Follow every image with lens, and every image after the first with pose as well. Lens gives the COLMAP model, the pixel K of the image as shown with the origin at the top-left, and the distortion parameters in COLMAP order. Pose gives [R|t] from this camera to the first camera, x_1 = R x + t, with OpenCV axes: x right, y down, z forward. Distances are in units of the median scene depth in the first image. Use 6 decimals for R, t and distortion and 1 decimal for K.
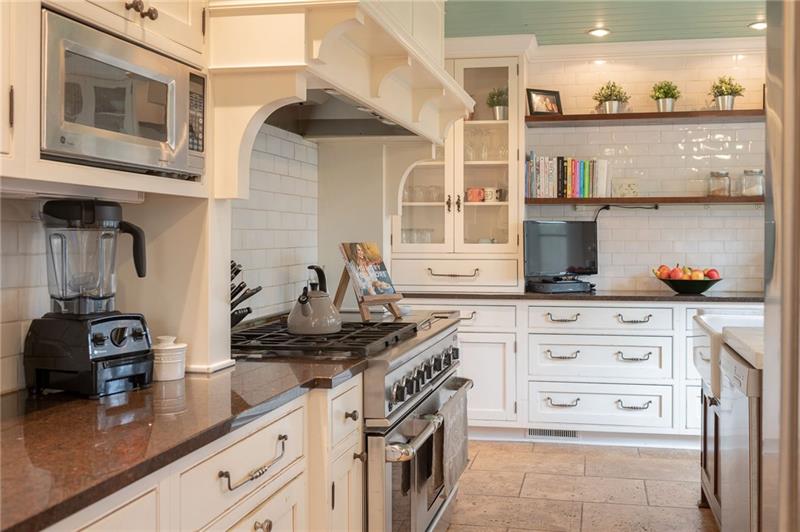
lens RADIAL K [[832.4, 0, 422.0], [0, 832.4, 251.0], [0, 0, 1]] dist [-0.012845, 0.003898]
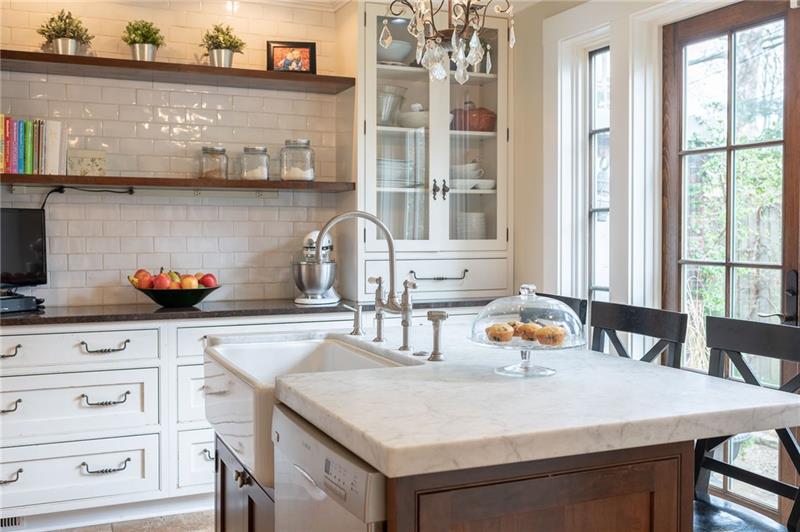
lens RADIAL K [[832.4, 0, 422.0], [0, 832.4, 251.0], [0, 0, 1]] dist [-0.012845, 0.003898]
pose [[0.797822, -0.011705, 0.602779, 0.043439], [0.006414, 0.999920, 0.010927, -0.006175], [-0.602858, -0.004851, 0.797833, 0.262021]]
